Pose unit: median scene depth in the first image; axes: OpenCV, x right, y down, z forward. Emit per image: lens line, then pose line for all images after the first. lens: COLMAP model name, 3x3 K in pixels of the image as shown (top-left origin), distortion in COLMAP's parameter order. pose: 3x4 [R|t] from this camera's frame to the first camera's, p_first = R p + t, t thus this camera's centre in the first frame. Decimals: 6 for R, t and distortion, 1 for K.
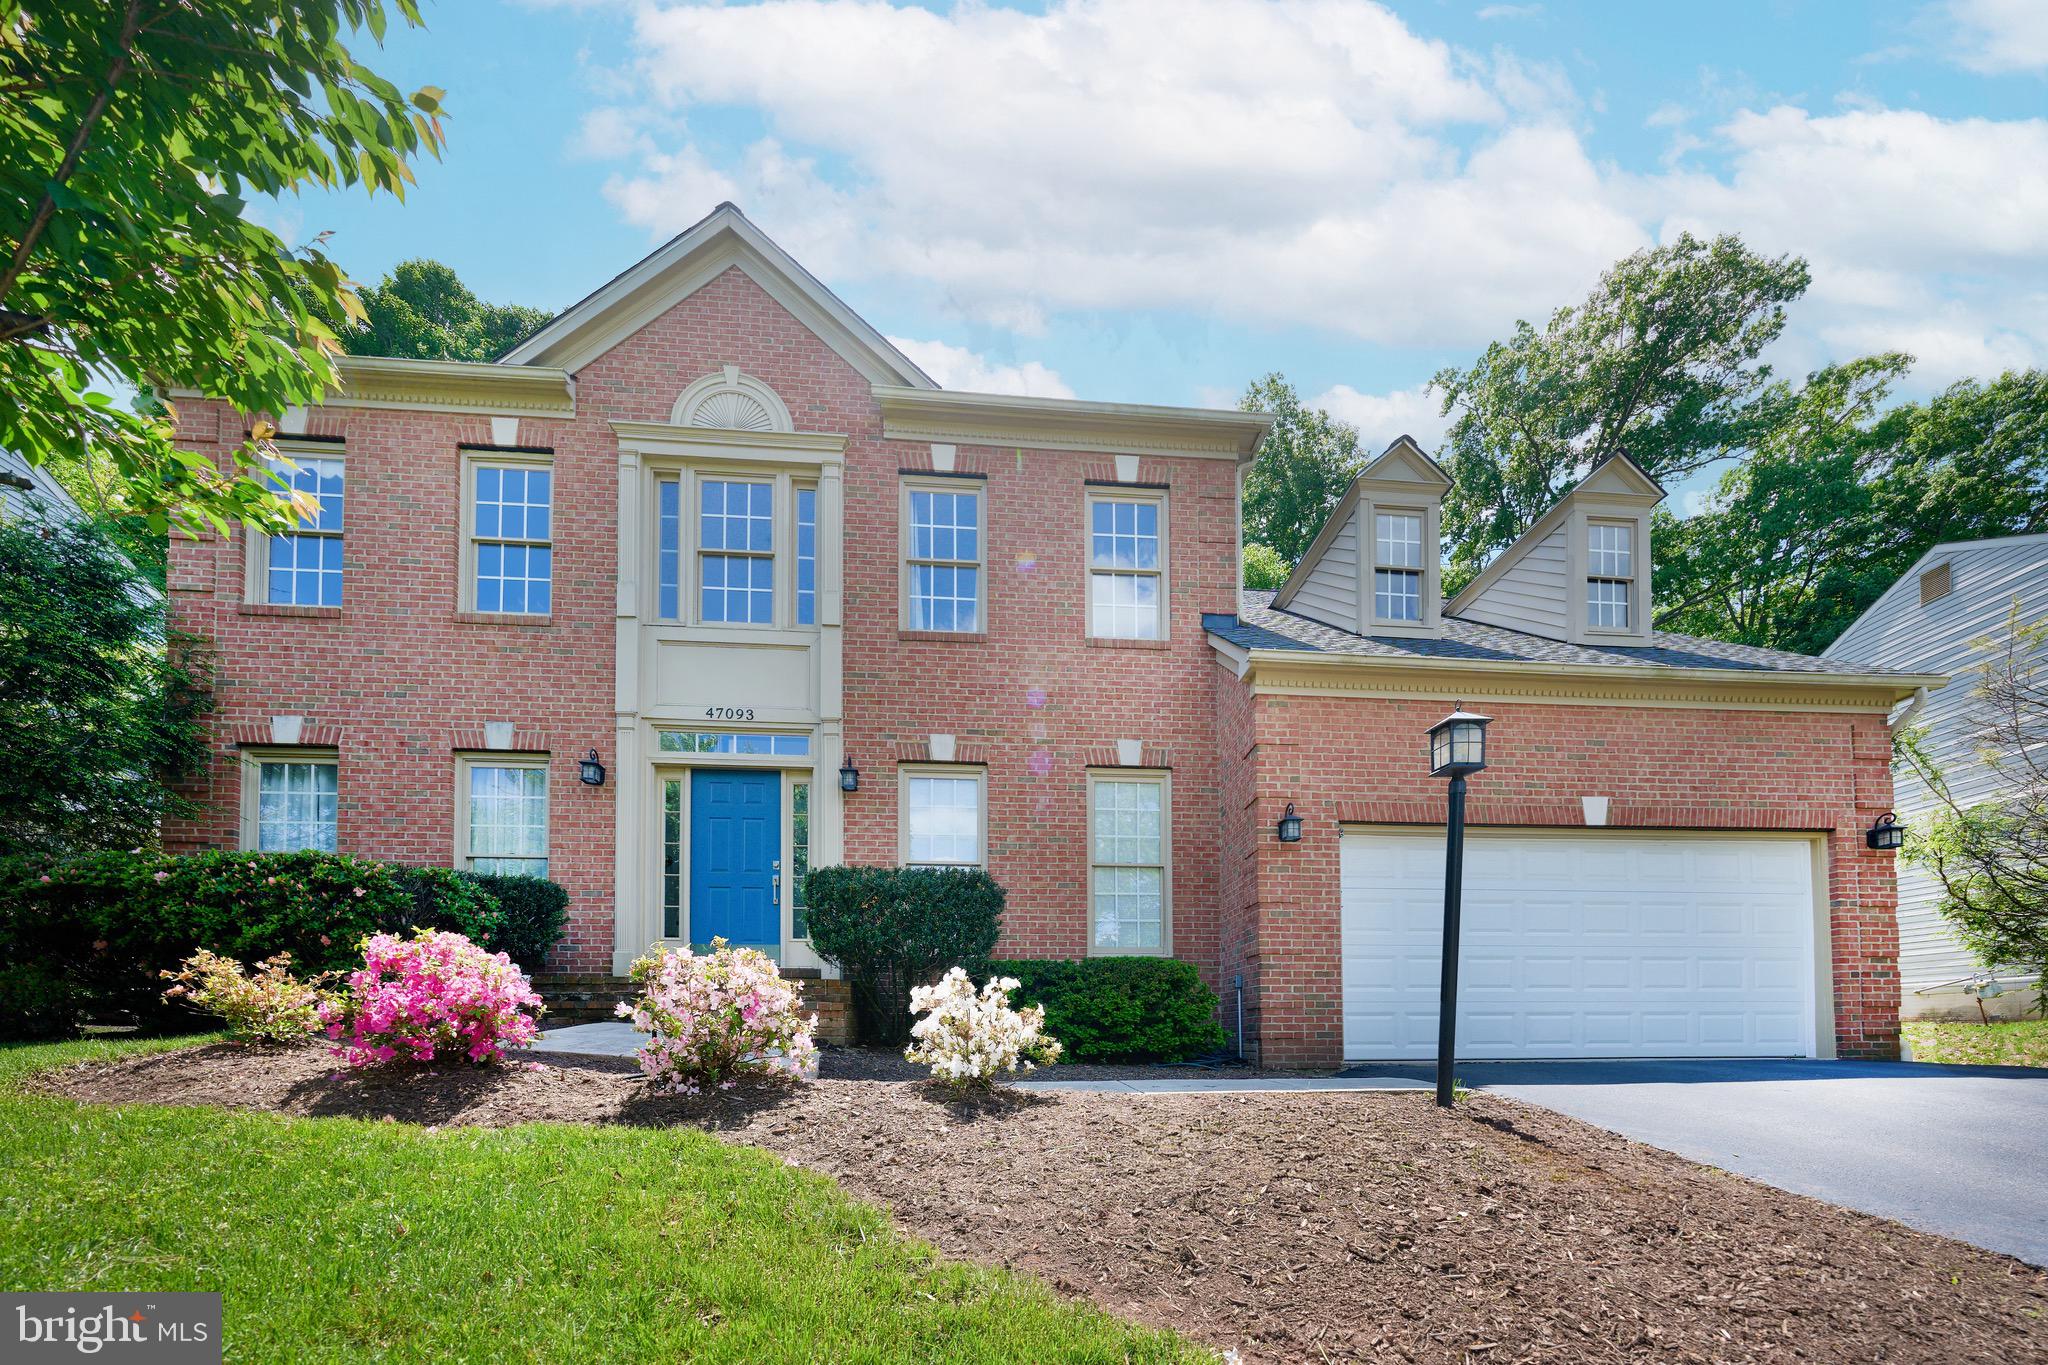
lens RADIAL K [[737.5, 0, 1039.8], [0, 737.5, 1028.6], [0, 0, 1]] dist [-0.000592, -0.000258]
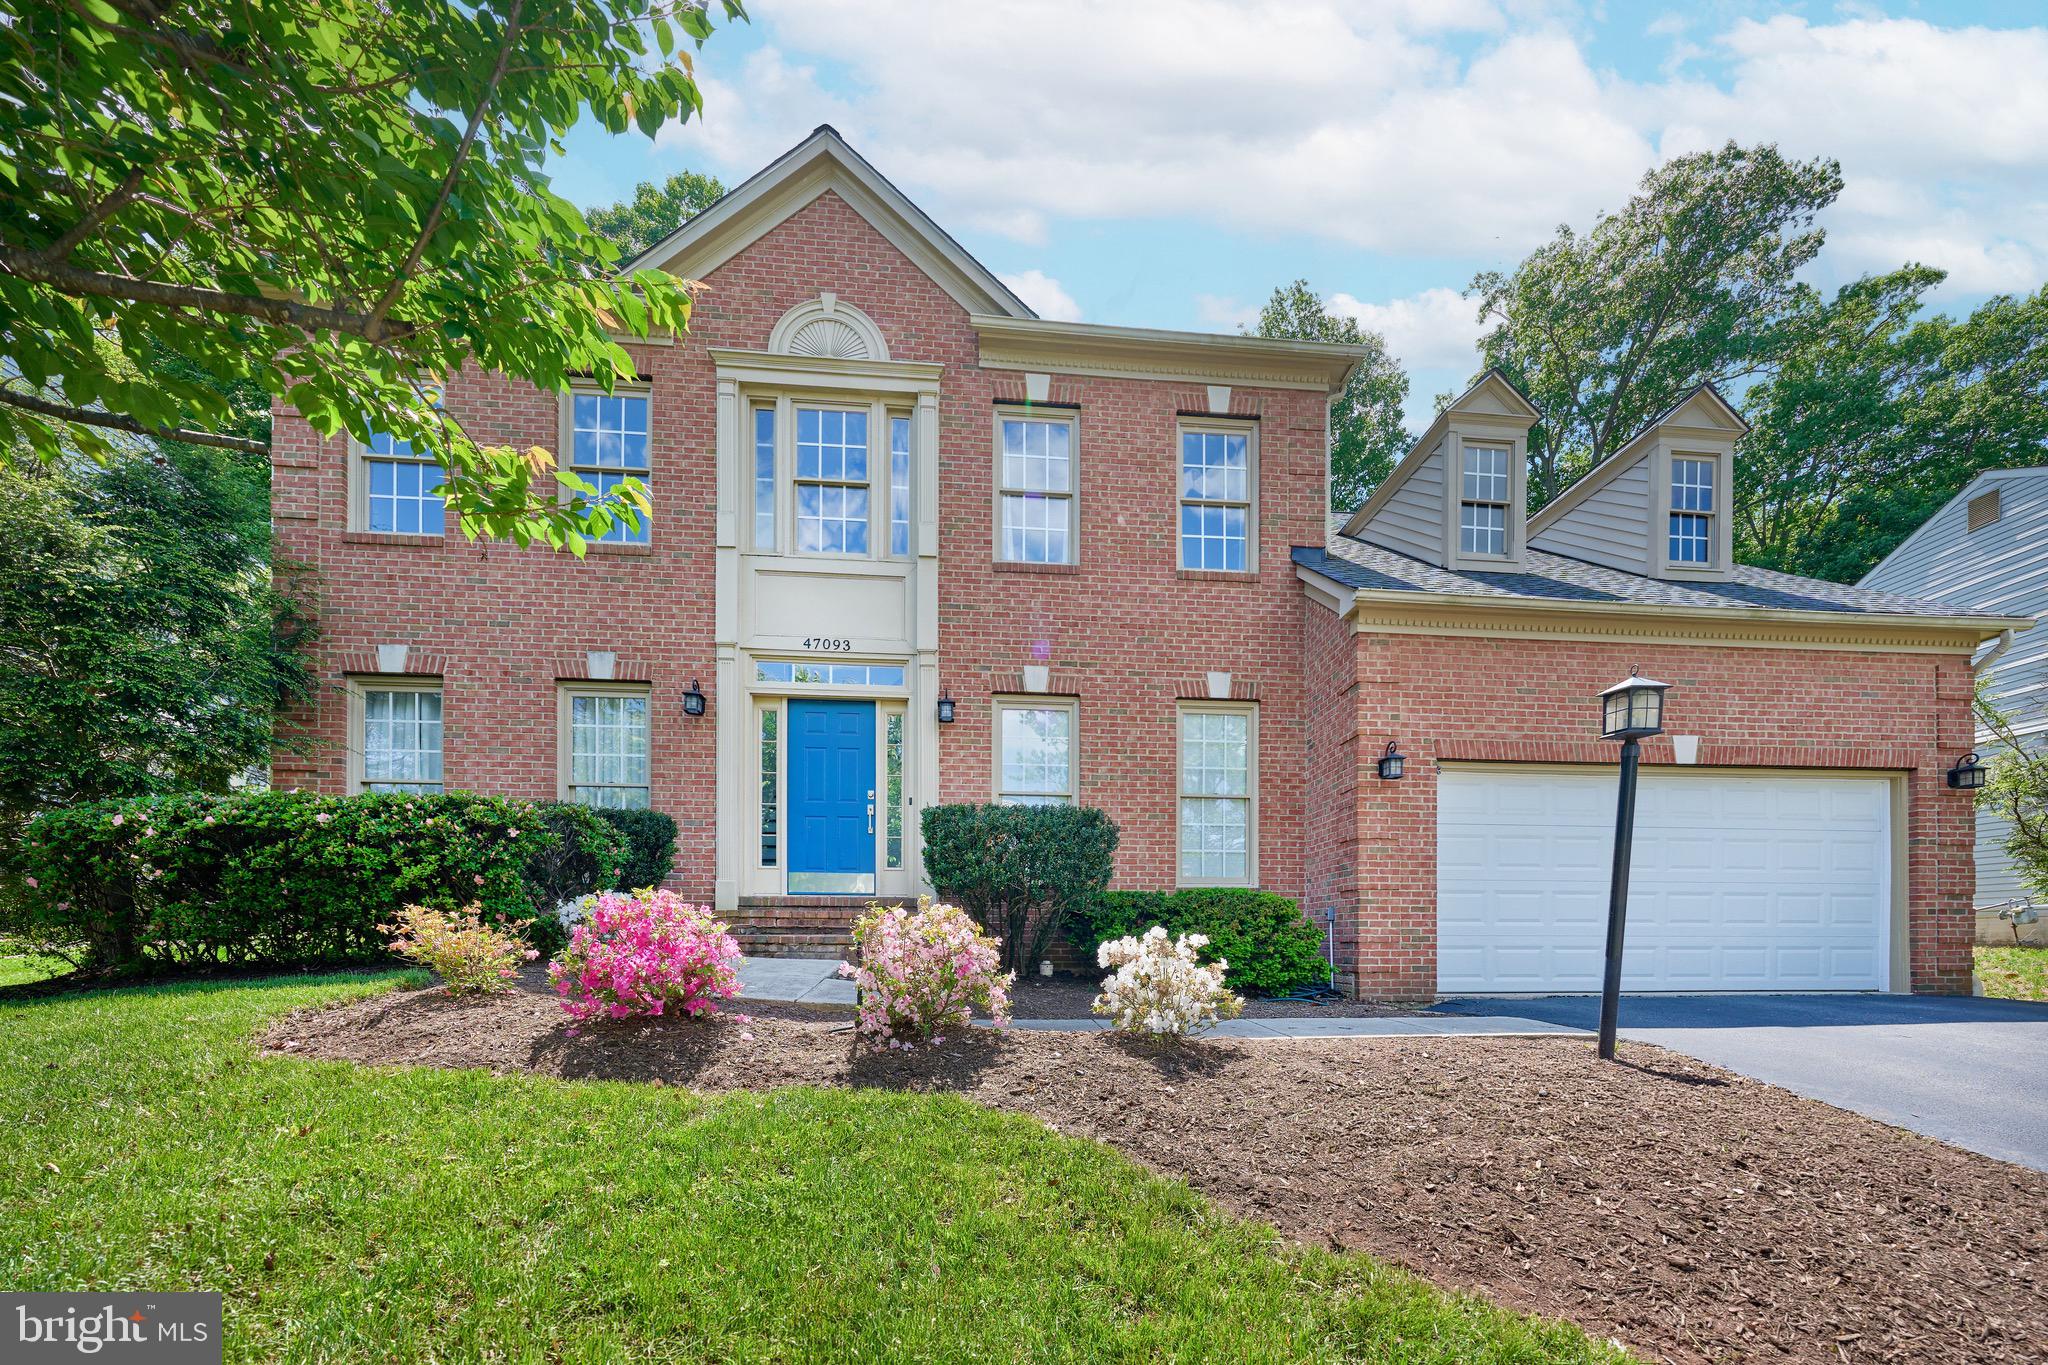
lens RADIAL K [[730.5, 0, 1045.7], [0, 730.5, 951.9], [0, 0, 1]] dist [-0.001736, 0.000218]
pose [[0.999976, 0.005938, 0.003606, -0.125728], [-0.006024, 0.999686, 0.024330, -0.033079], [-0.003460, -0.024351, 0.999697, -0.011302]]
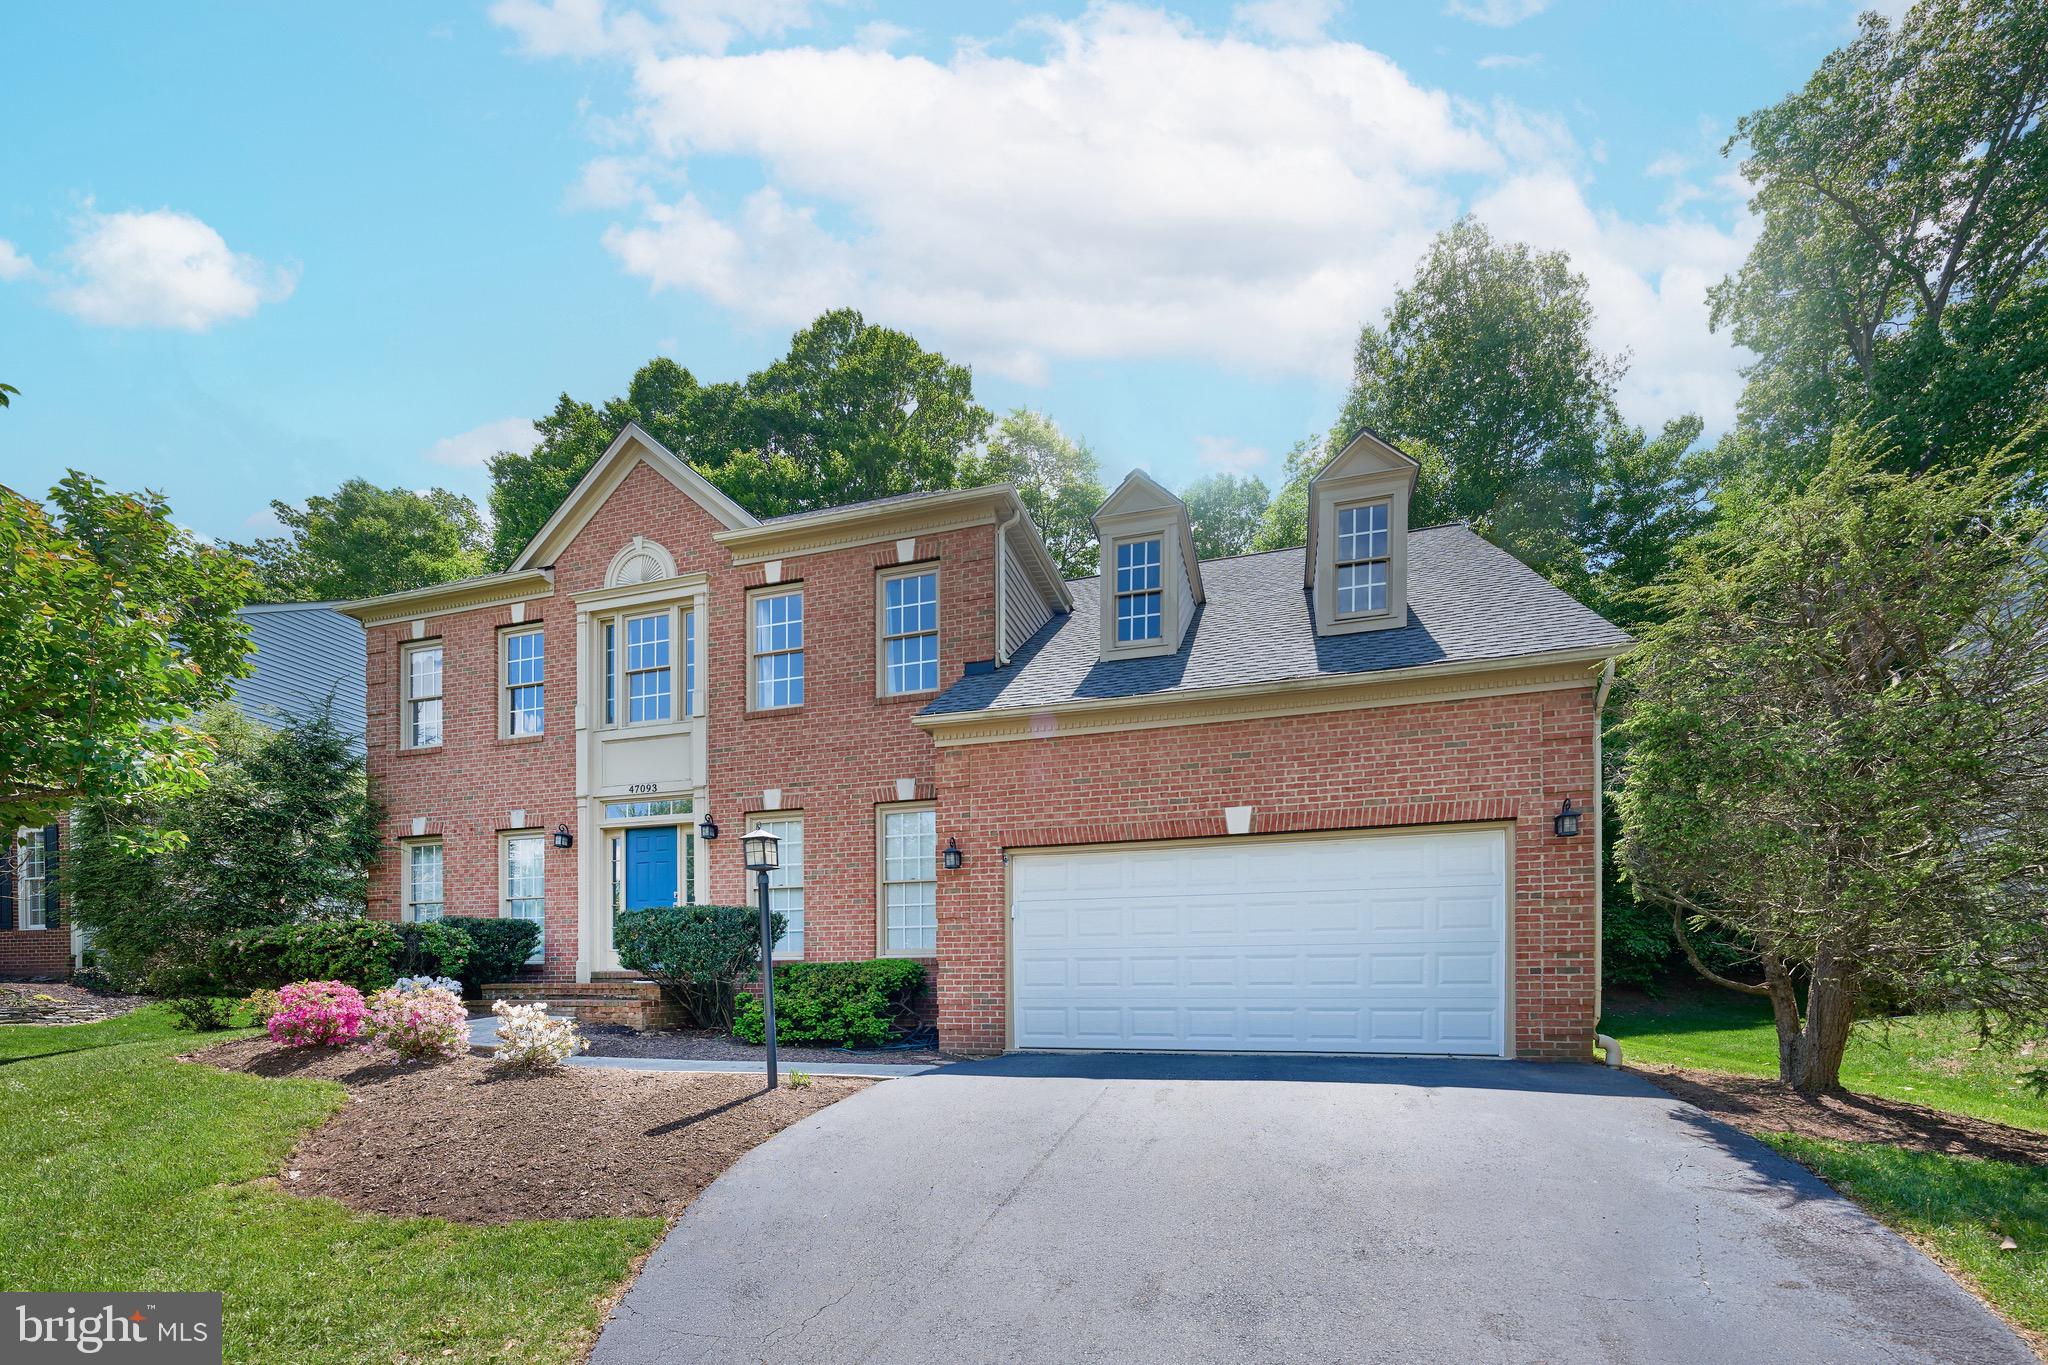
lens RADIAL K [[787.5, 0, 1037.8], [0, 787.5, 1010.9], [0, 0, 1]] dist [-0.000628, 0.000262]
pose [[0.940666, 0.009128, -0.339210, 0.822256], [0.001394, 0.999526, 0.030761, -0.051908], [0.339330, -0.029409, 0.940208, -0.168663]]
